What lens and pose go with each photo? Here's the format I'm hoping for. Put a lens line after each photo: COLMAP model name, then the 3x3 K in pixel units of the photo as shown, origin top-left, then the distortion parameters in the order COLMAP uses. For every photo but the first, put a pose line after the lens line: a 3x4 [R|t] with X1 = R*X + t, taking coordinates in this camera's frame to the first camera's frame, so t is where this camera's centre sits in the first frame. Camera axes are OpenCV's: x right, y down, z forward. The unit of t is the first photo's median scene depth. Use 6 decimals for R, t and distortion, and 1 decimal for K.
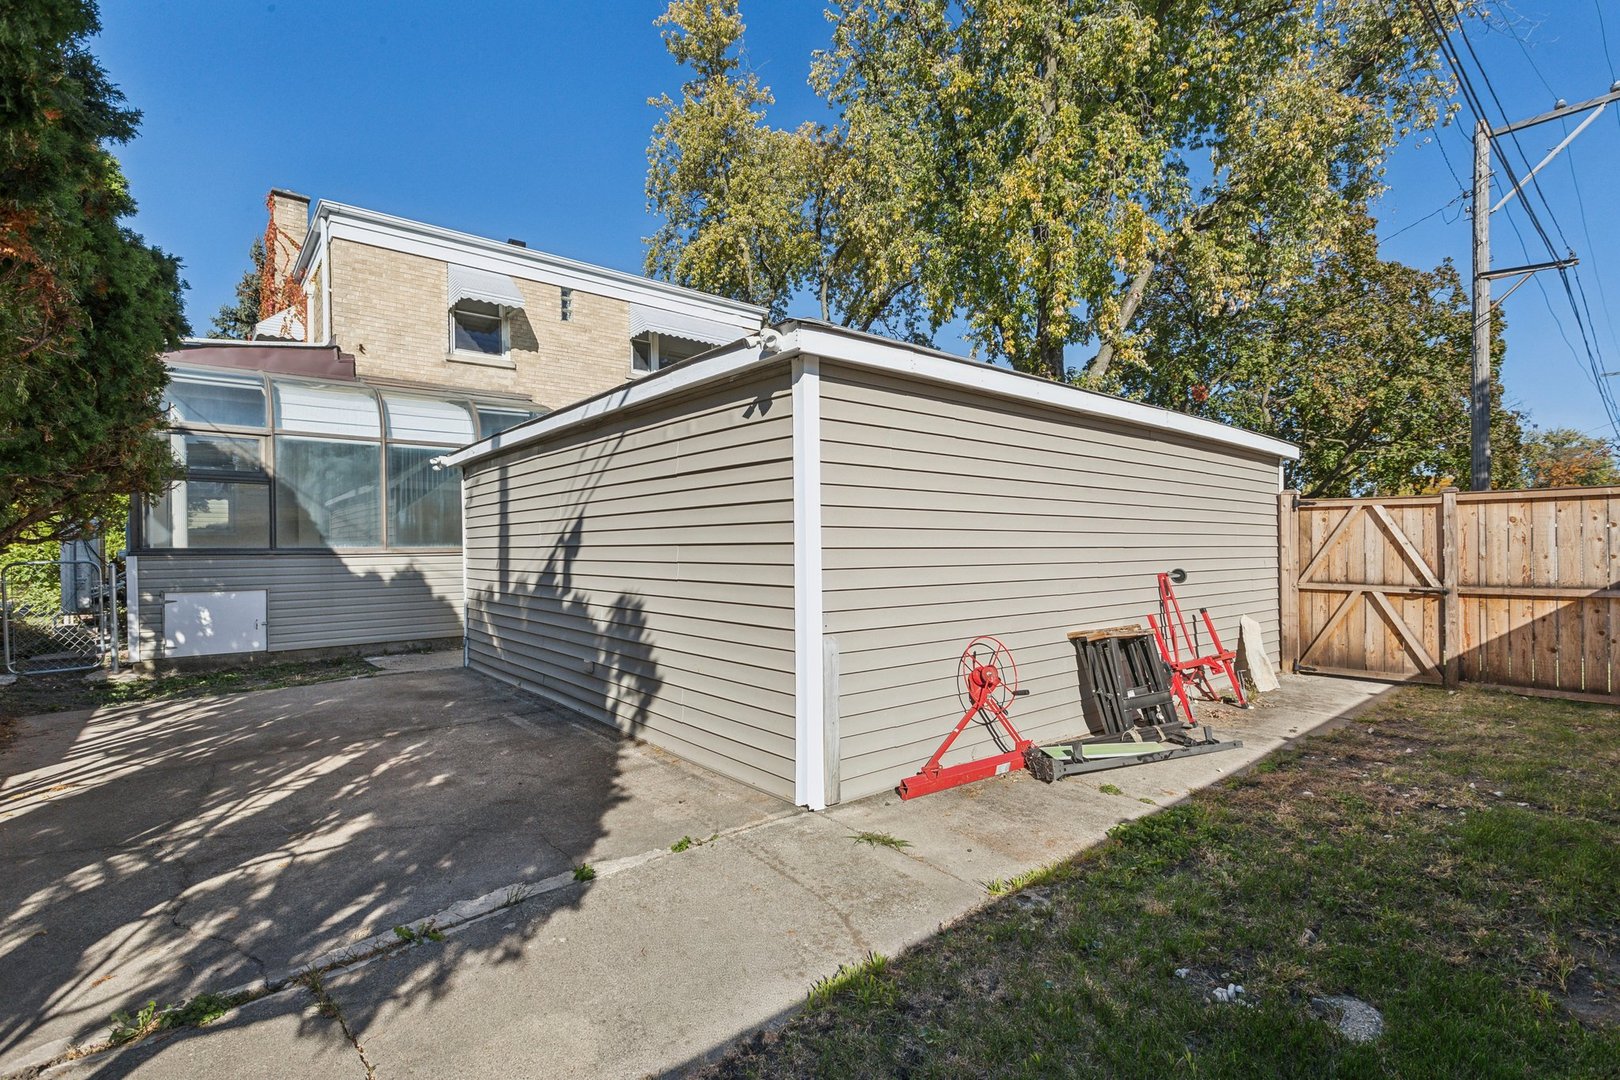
lens RADIAL K [[750.3, 0, 818.0], [0, 750.3, 548.3], [0, 0, 1]] dist [0.001167, -0.000197]
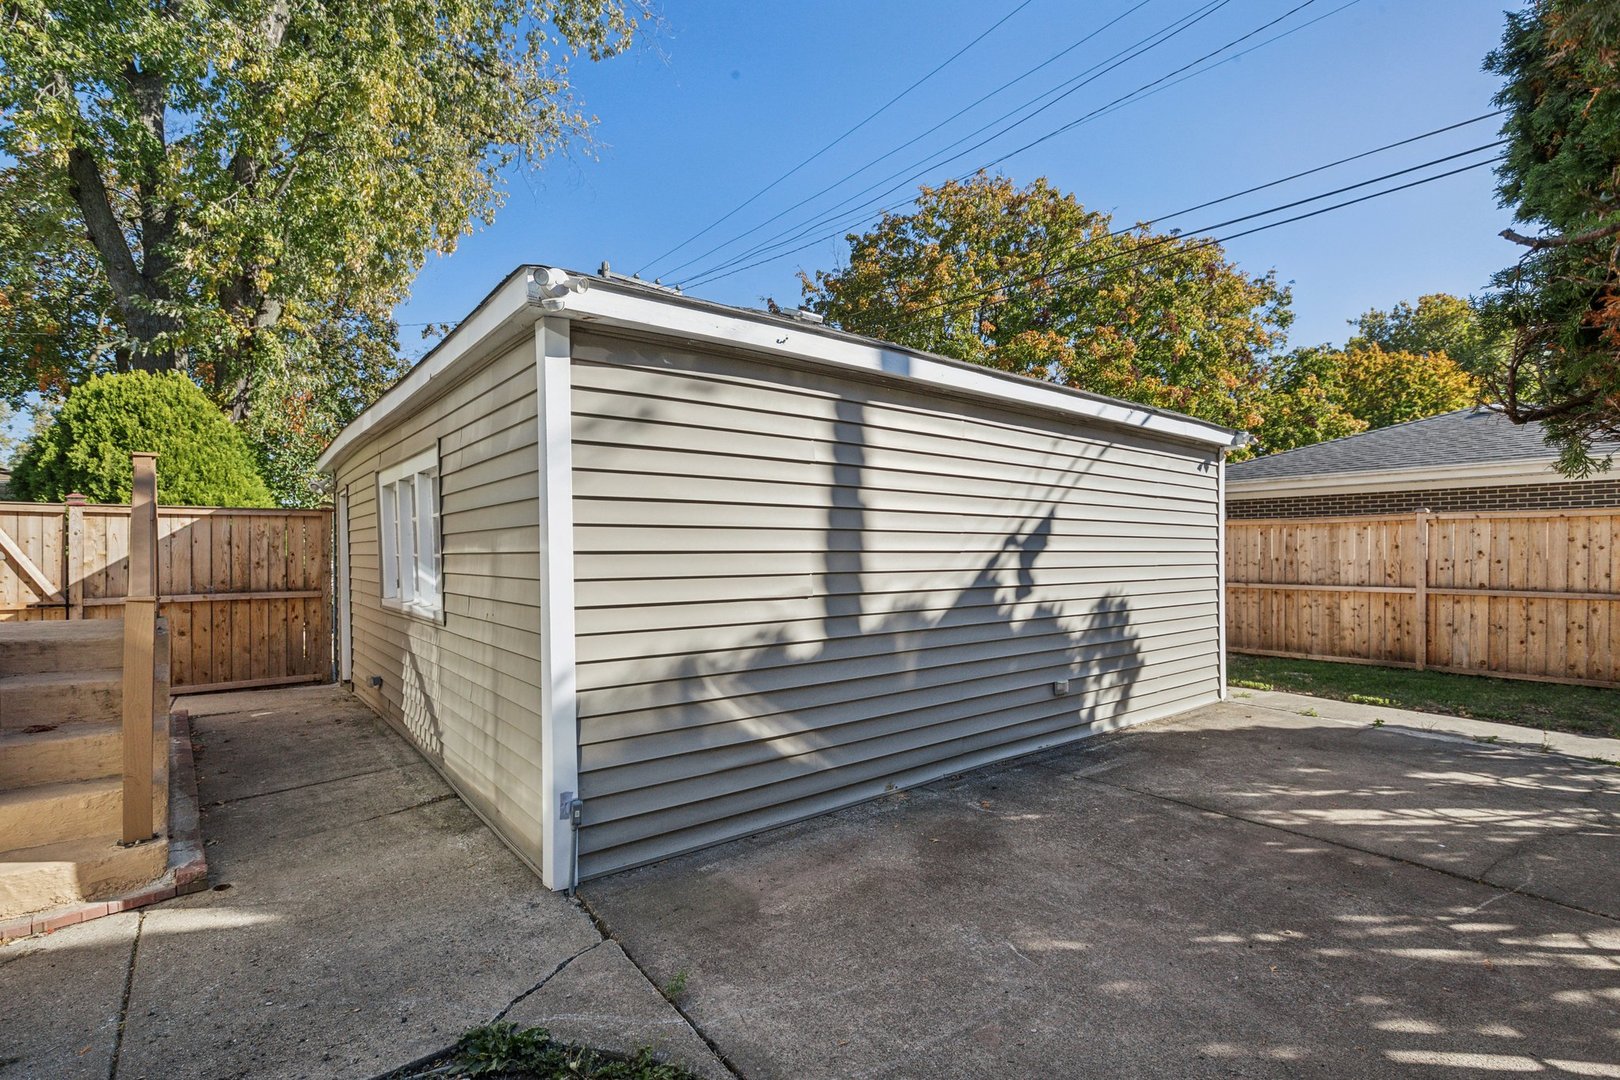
lens RADIAL K [[750.3, 0, 818.0], [0, 750.3, 548.3], [0, 0, 1]] dist [0.001167, -0.000197]
pose [[0.016438, 0.014265, 0.999763, -1.562076], [0.004887, 0.999885, -0.014347, 0.006423], [-0.999853, 0.005122, 0.016366, 1.656457]]
